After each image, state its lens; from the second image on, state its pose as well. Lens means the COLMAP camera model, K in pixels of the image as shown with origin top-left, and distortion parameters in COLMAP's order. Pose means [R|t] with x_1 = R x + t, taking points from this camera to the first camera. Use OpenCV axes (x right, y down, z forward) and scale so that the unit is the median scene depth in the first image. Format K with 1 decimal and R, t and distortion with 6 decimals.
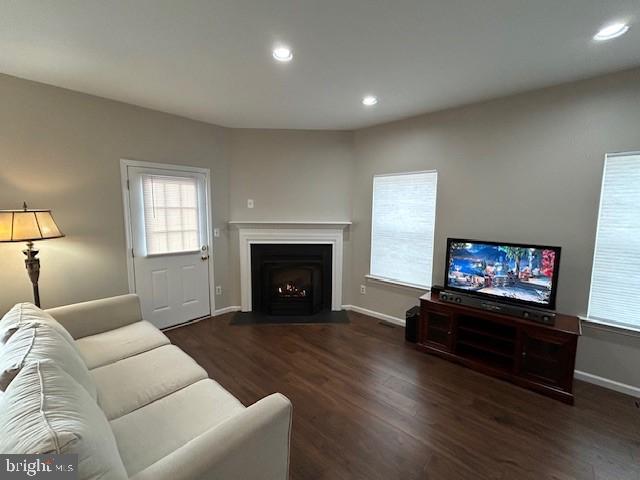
lens RADIAL K [[274.1, 0, 320.0], [0, 274.1, 240.0], [0, 0, 1]] dist [-0.017220, 0.000334]
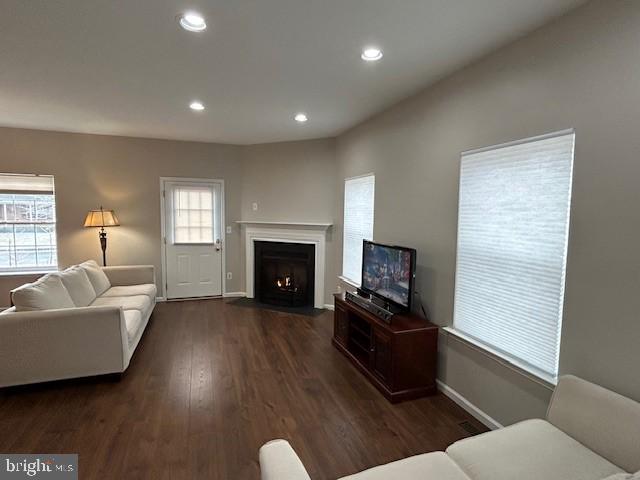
lens RADIAL K [[333.2, 0, 320.0], [0, 333.2, 240.0], [0, 0, 1]] dist [-0.004855, 0.000872]
pose [[0.879693, 0.044375, -0.473467, 0.789832], [-0.060362, 0.998003, -0.018614, 0.024979], [0.471696, 0.044954, 0.880615, -0.155993]]
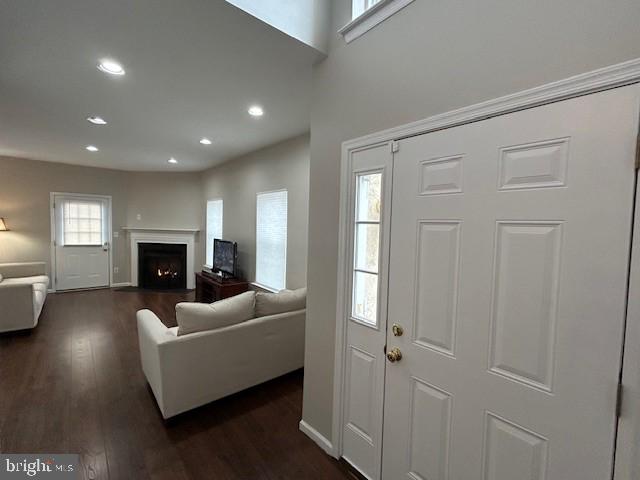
lens RADIAL K [[274.1, 0, 320.0], [0, 274.1, 240.0], [0, 0, 1]] dist [-0.017220, 0.000334]
pose [[0.993765, 0.025748, -0.108483, 1.115755], [-0.032519, 0.997601, -0.061117, 0.071504], [0.106649, 0.064264, 0.992218, -0.520334]]
